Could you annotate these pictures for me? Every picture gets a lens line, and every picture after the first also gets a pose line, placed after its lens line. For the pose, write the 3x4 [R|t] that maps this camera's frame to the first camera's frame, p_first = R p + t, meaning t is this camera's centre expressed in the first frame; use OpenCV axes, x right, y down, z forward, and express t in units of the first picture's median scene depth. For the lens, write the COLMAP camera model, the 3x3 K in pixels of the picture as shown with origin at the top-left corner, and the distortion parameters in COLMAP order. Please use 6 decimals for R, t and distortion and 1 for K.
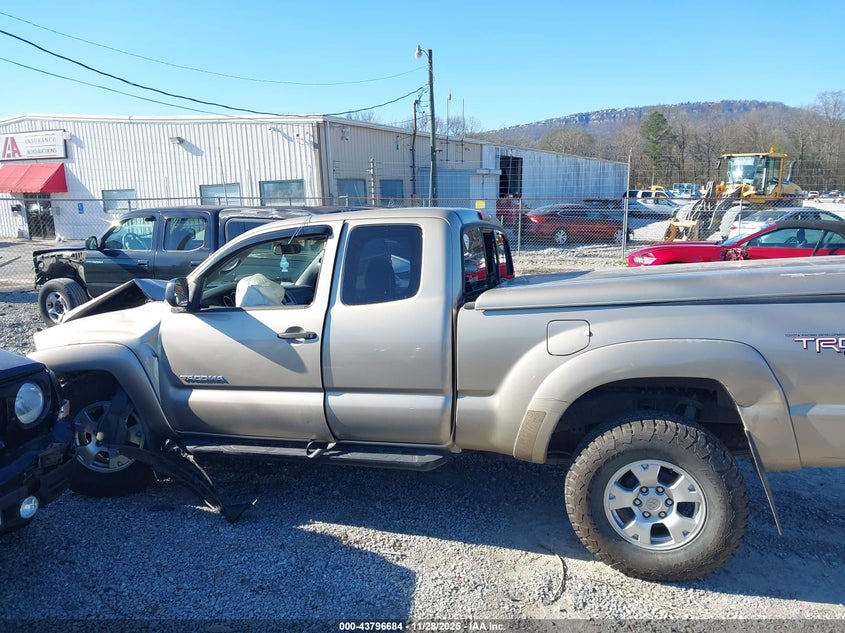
lens RADIAL K [[653.9, 0, 422.5], [0, 653.9, 316.5], [0, 0, 1]] dist [0.010847, -0.013042]
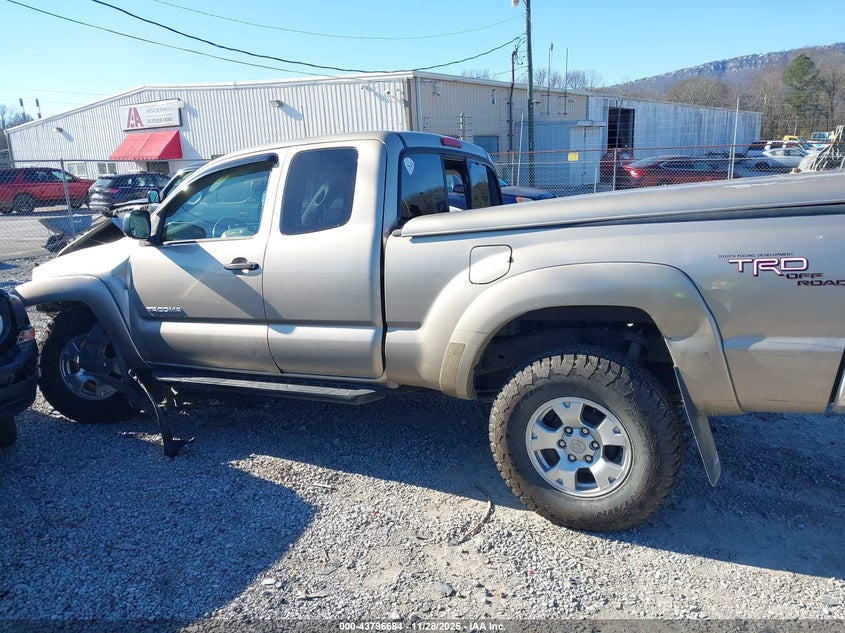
lens RADIAL K [[653.9, 0, 422.5], [0, 653.9, 316.5], [0, 0, 1]] dist [0.010847, -0.013042]
pose [[0.985248, 0.014242, -0.170541, 0.258020], [-0.004655, 0.998393, 0.056485, 0.049105], [0.171071, -0.054858, 0.983730, 0.069378]]
